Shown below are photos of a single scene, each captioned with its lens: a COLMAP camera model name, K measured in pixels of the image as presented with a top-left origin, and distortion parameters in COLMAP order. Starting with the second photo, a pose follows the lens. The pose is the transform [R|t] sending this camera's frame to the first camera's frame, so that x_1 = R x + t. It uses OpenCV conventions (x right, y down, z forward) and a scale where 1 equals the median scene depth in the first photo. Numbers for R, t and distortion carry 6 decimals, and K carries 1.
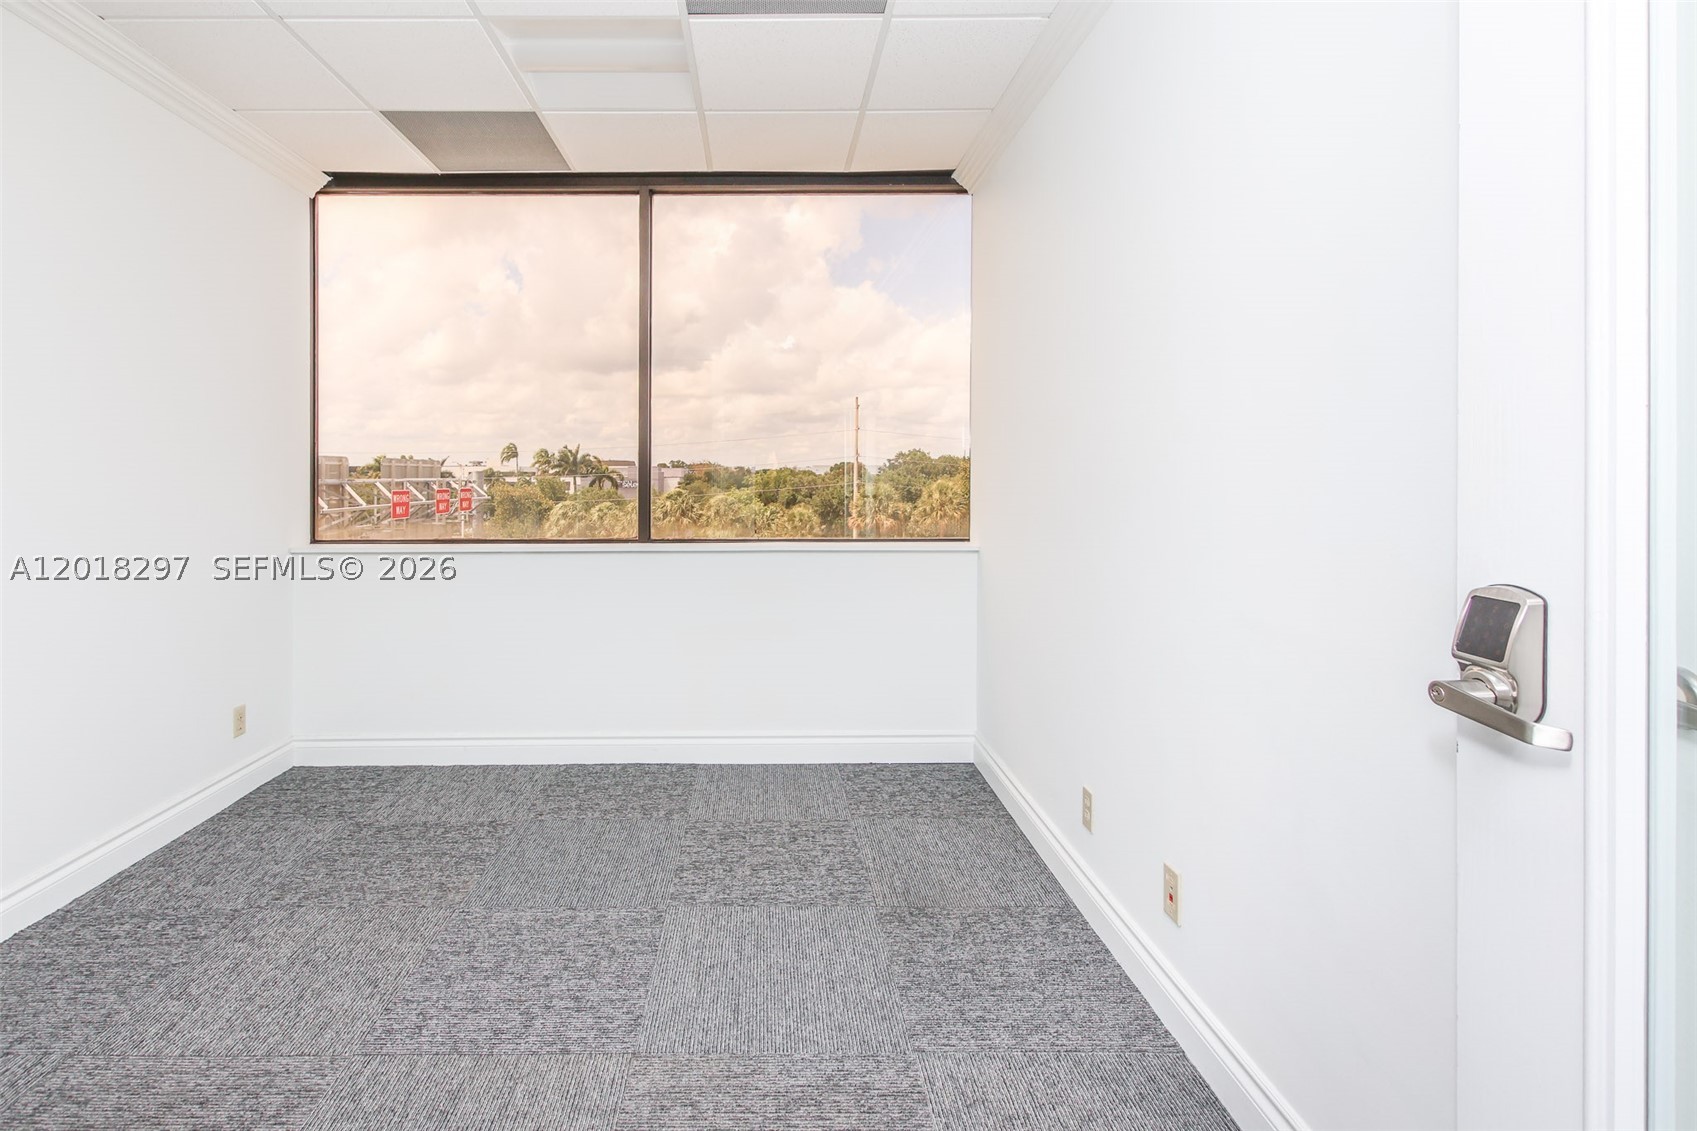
lens RADIAL K [[804.8, 0, 867.9], [0, 804.8, 483.0], [0, 0, 1]] dist [0.011844, -0.005845]
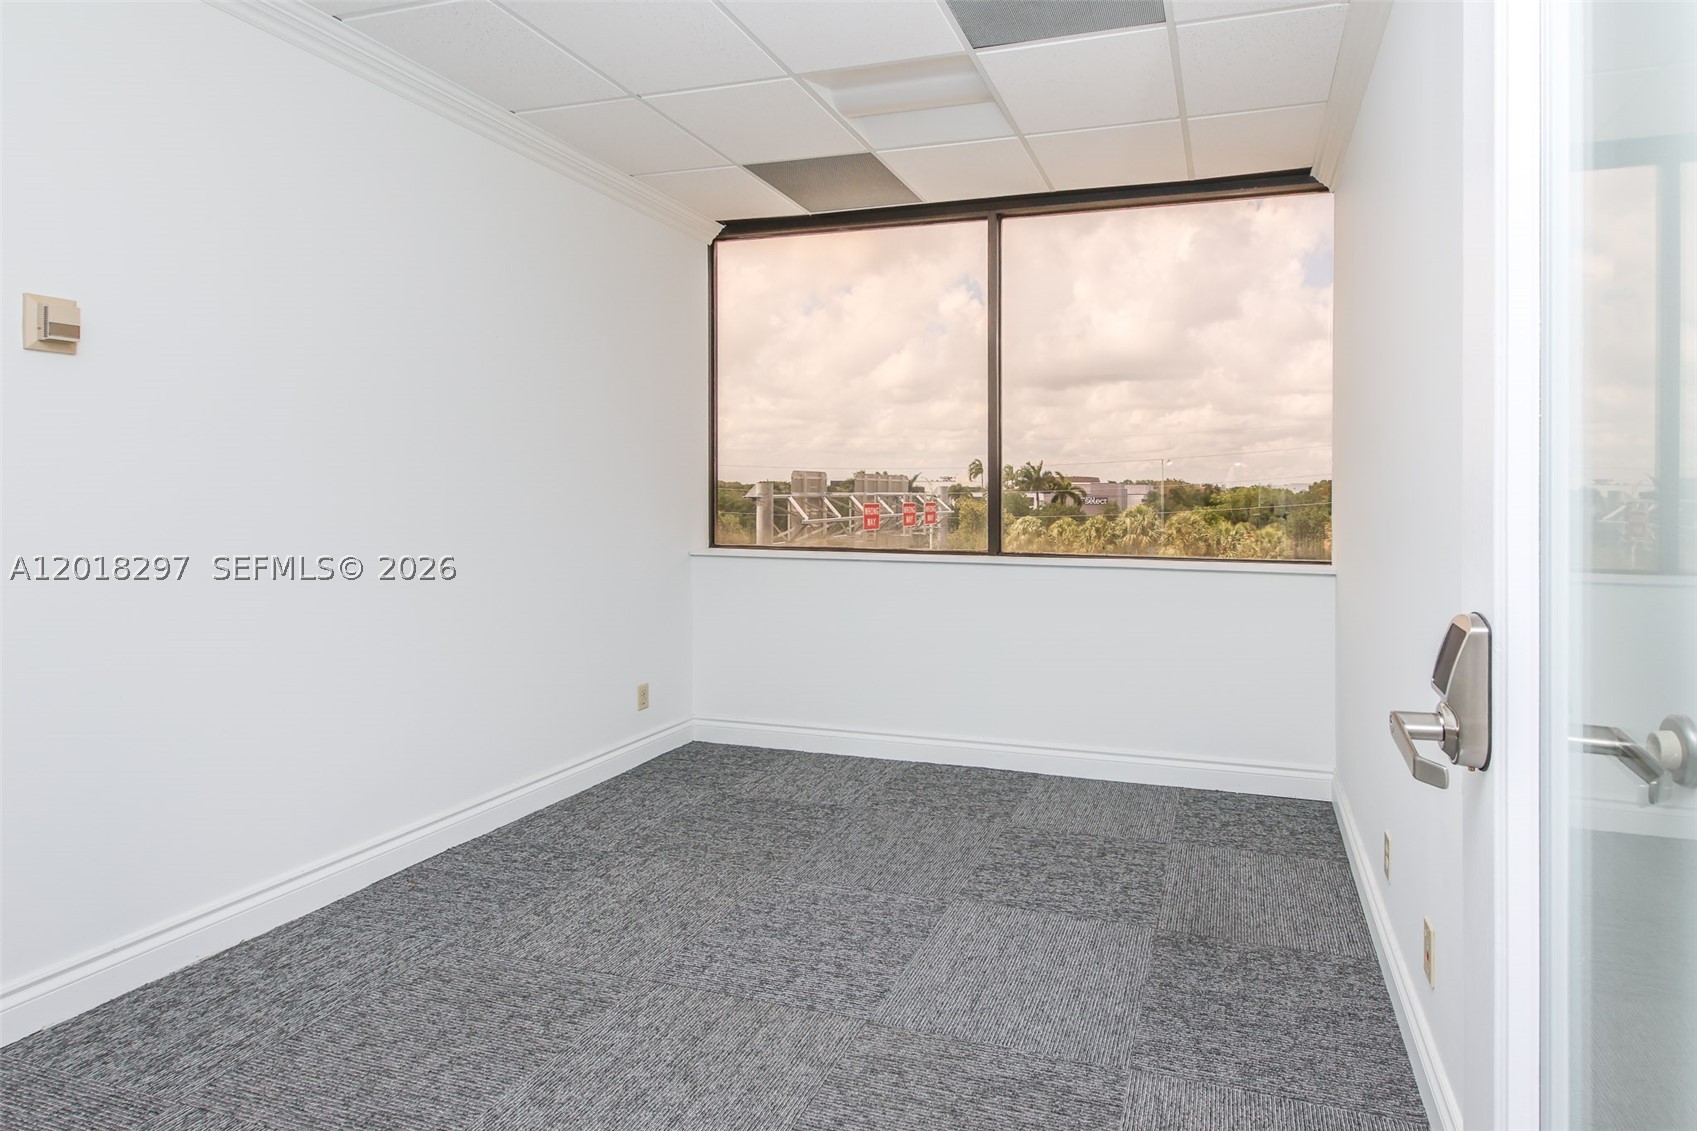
lens RADIAL K [[769.8, 0, 880.6], [0, 769.8, 500.8], [0, 0, 1]] dist [0.005280, -0.001007]
pose [[0.968619, 0.013386, -0.248188, -0.120205], [-0.012283, 0.999907, 0.005991, -0.000363], [0.248245, -0.002754, 0.968693, 0.004228]]
